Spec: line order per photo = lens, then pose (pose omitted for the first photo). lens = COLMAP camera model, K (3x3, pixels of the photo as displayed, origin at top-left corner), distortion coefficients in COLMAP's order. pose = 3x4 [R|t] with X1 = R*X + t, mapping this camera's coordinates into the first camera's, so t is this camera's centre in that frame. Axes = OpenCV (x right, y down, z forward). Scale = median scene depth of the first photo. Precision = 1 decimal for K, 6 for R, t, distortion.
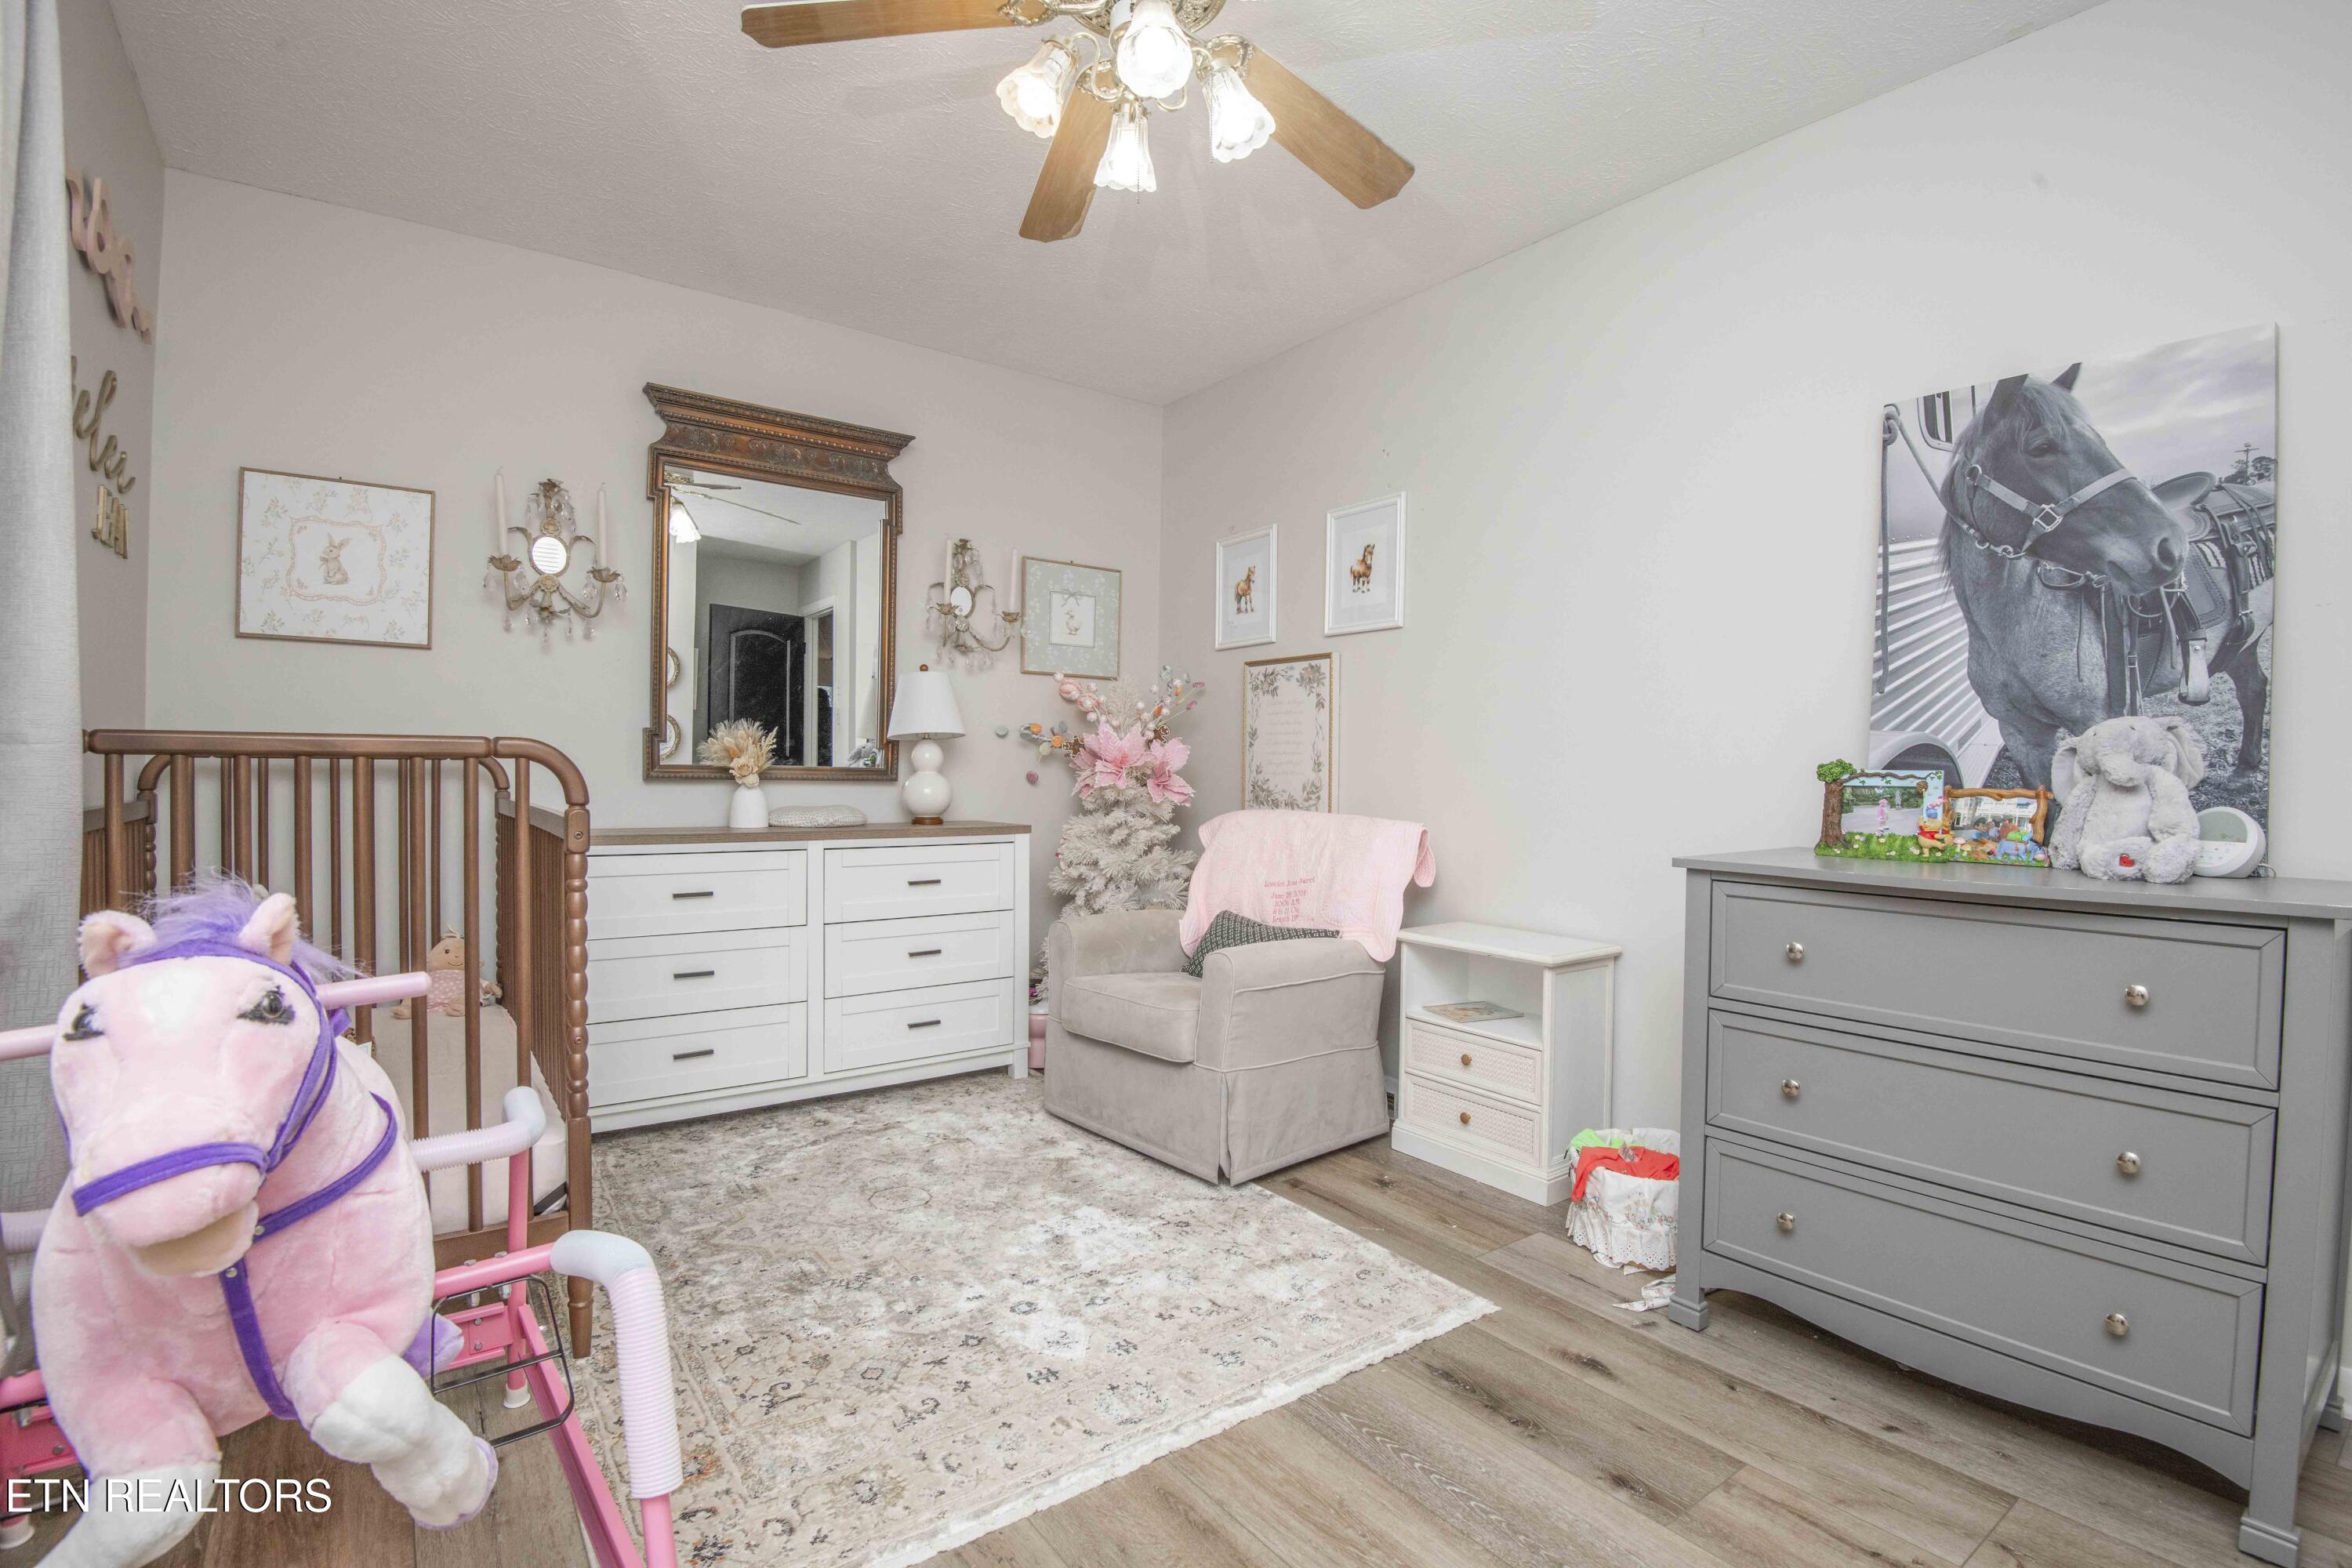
lens RADIAL K [[1085.7, 0, 1178.5], [0, 1085.7, 787.7], [0, 0, 1]] dist [-0.017975, -0.015654]
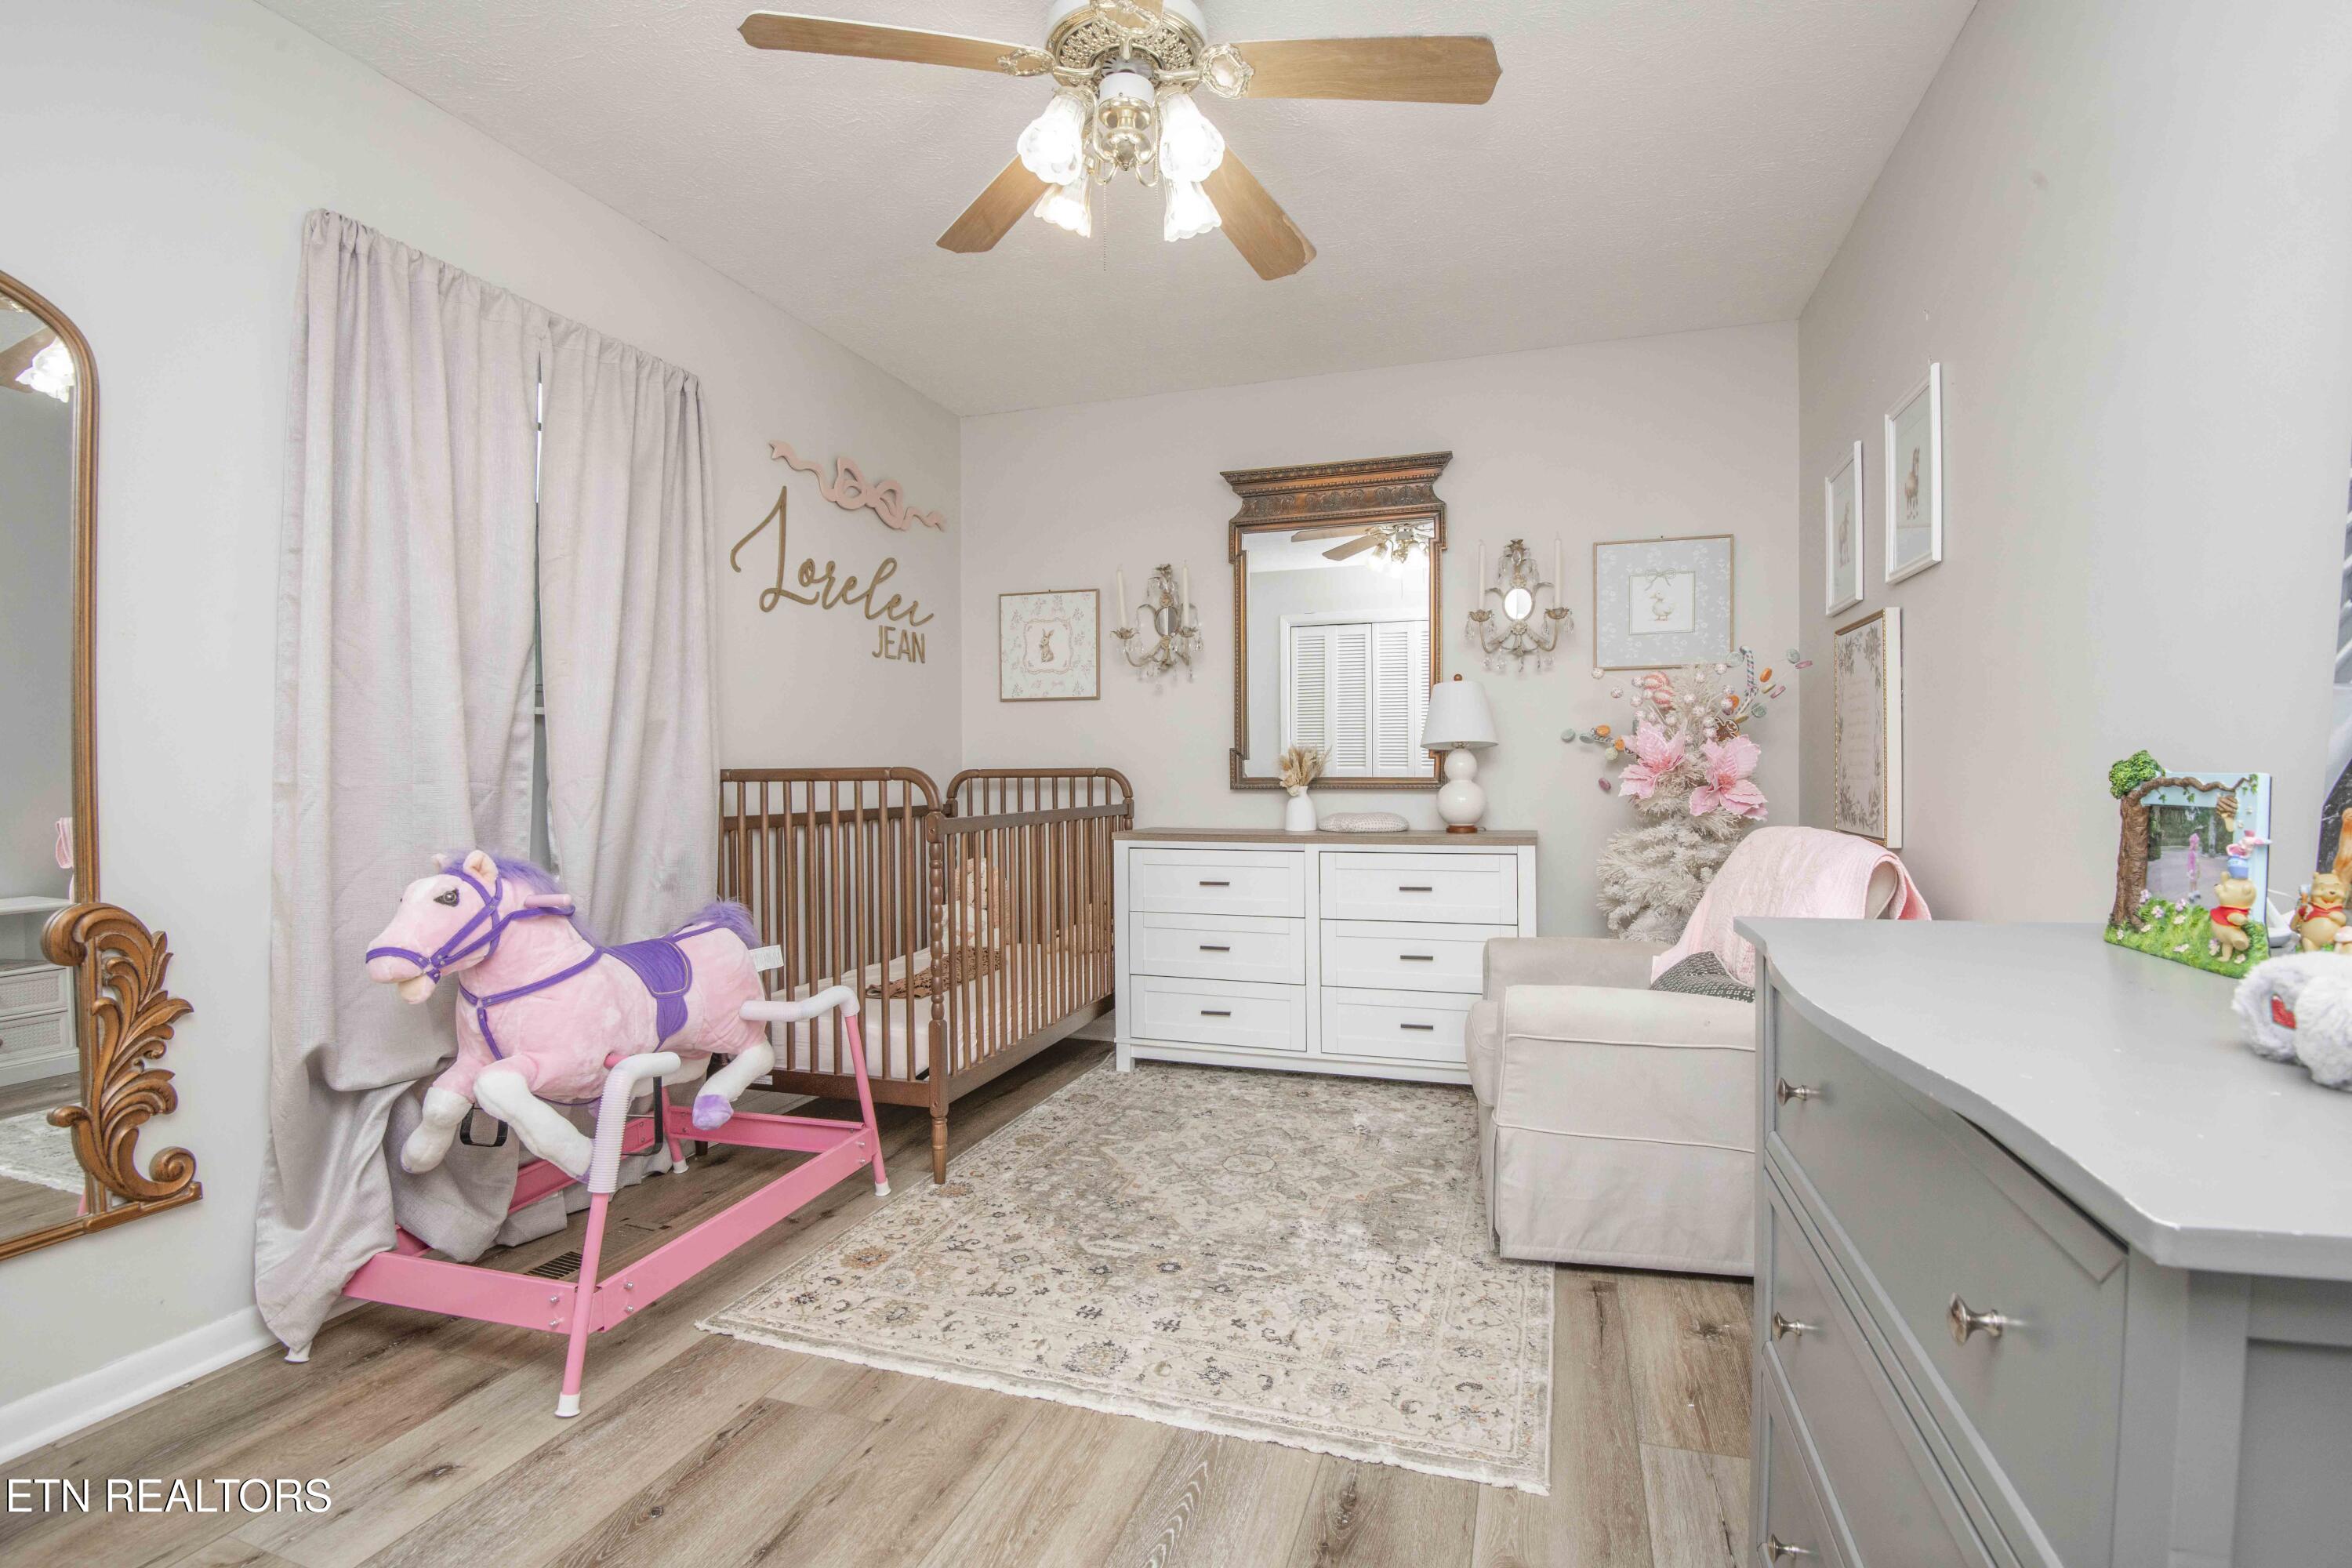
lens RADIAL K [[1085.7, 0, 1187.2], [0, 1085.7, 782.5], [0, 0, 1]] dist [-0.017975, -0.015654]
pose [[0.578532, -0.006676, -0.815632, 0.517108], [0.003201, 0.999977, -0.005914, -0.008668], [0.815653, 0.000810, 0.578540, 0.243911]]
